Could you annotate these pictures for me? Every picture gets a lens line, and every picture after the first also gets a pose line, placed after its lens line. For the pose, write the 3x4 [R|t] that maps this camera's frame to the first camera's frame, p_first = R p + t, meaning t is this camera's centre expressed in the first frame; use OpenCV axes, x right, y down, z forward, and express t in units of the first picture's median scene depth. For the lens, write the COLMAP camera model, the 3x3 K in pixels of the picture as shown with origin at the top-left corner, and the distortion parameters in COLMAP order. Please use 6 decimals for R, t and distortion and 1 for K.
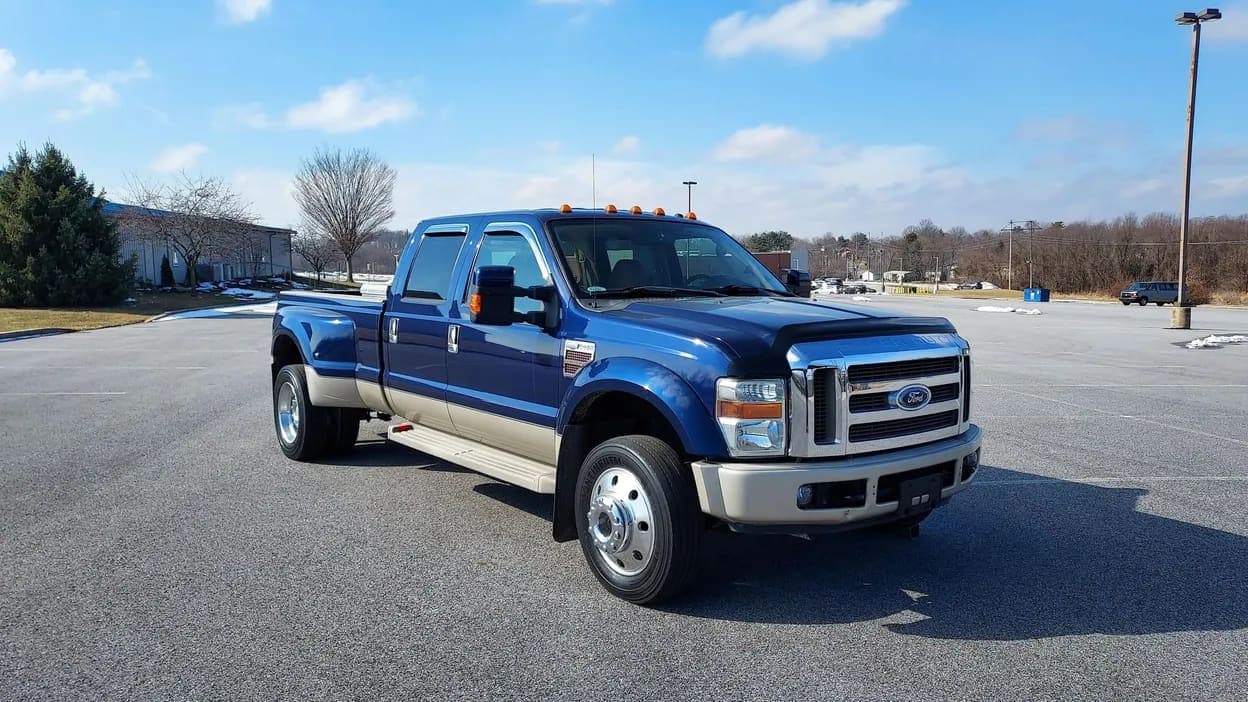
lens RADIAL K [[895.3, 0, 624.0], [0, 895.3, 351.0], [0, 0, 1]] dist [0.042862, -0.004638]
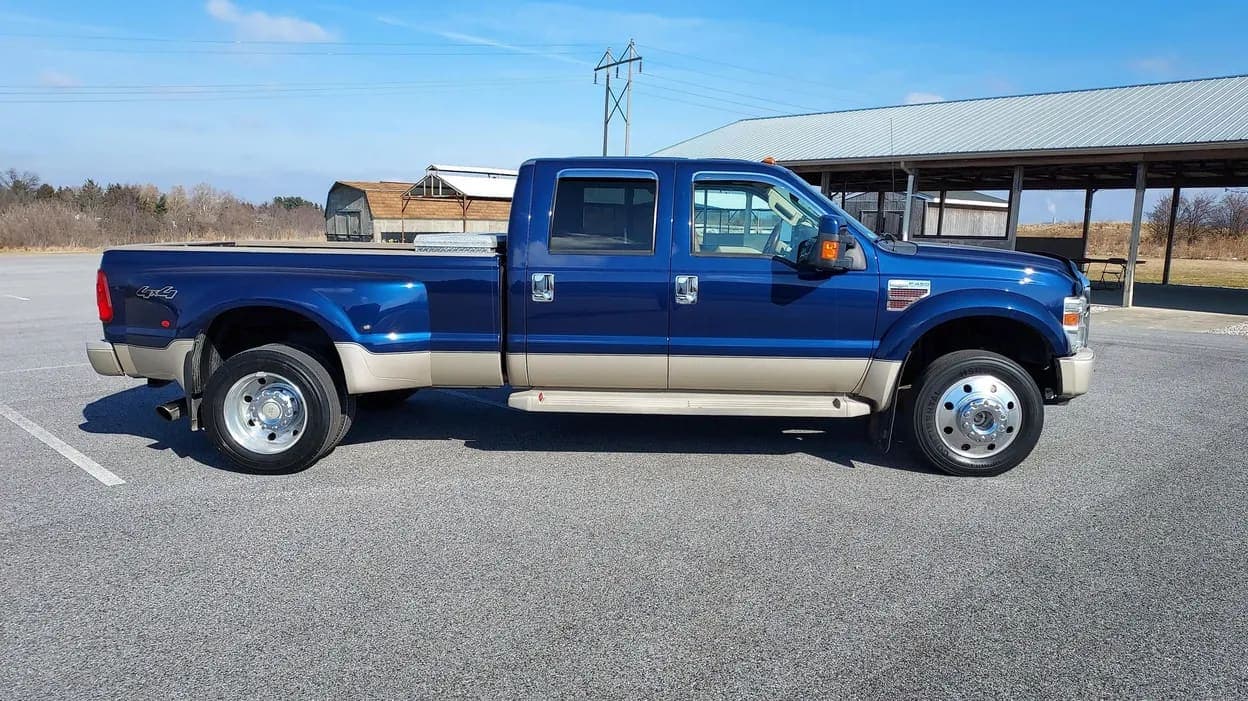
lens RADIAL K [[895.3, 0, 624.0], [0, 895.3, 350.5], [0, 0, 1]] dist [0.042862, -0.004638]
pose [[0.650712, -0.113668, 0.750769, -0.769283], [0.062366, 0.993392, 0.096348, -0.036091], [-0.756760, -0.015872, 0.653501, 0.323246]]
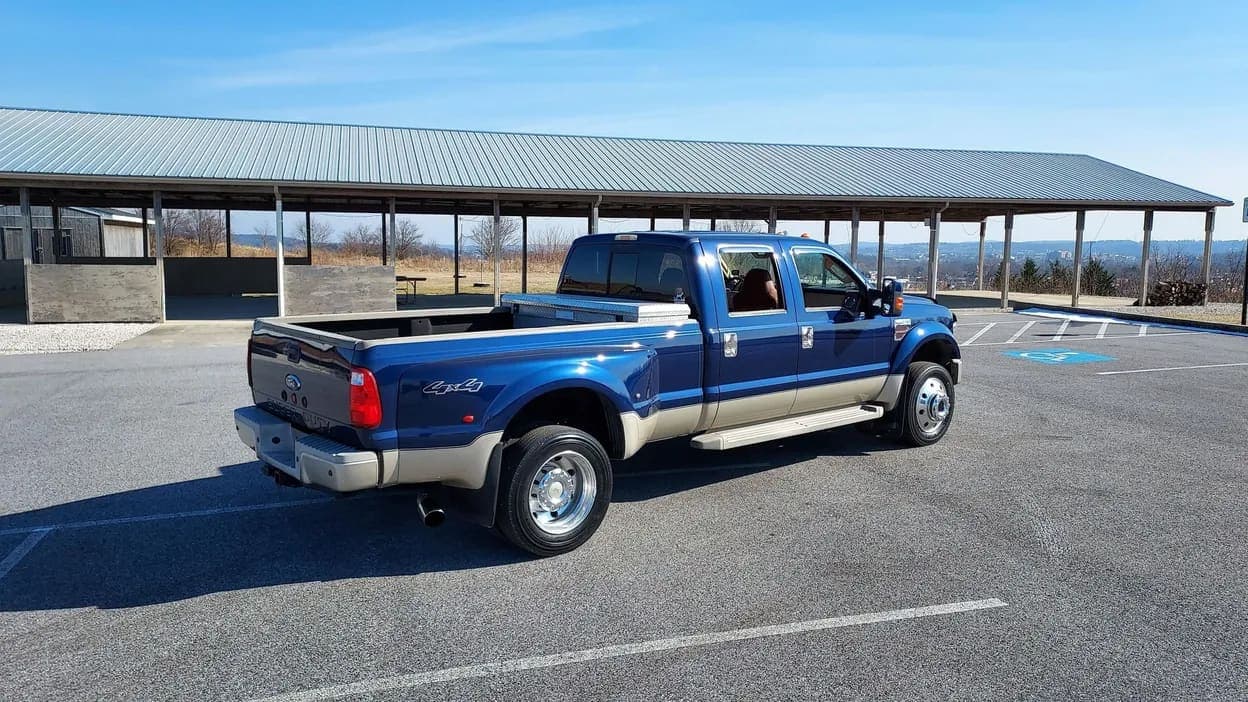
lens RADIAL K [[895.3, 0, 624.0], [0, 895.3, 351.0], [0, 0, 1]] dist [0.042862, -0.004638]
pose [[-0.021720, -0.133525, 0.990807, -1.150153], [0.083918, 0.987300, 0.134892, -0.148967], [-0.996236, 0.086076, -0.010239, 1.001769]]
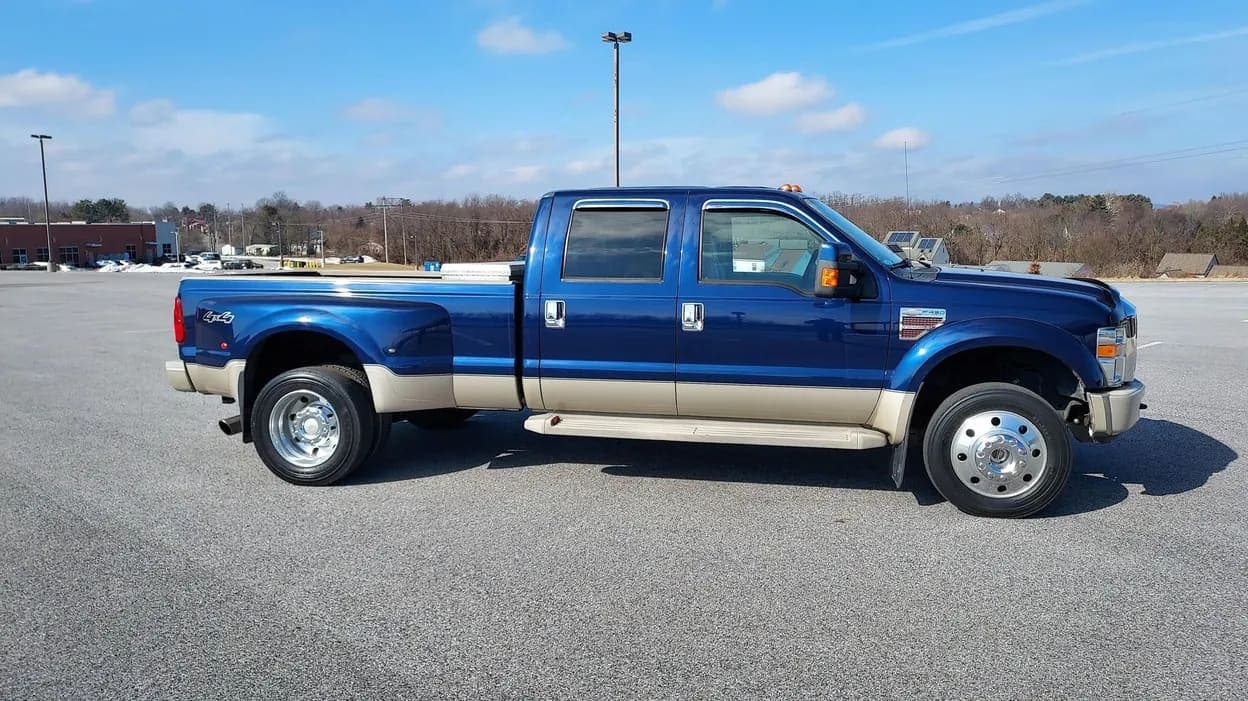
lens RADIAL K [[895.3, 0, 624.0], [0, 895.3, 350.5], [0, 0, 1]] dist [0.042862, -0.004638]
pose [[0.778800, -0.078252, 0.622373, -0.679276], [0.060710, 0.996933, 0.049377, -0.023330], [-0.624328, -0.000671, 0.781162, 0.219544]]
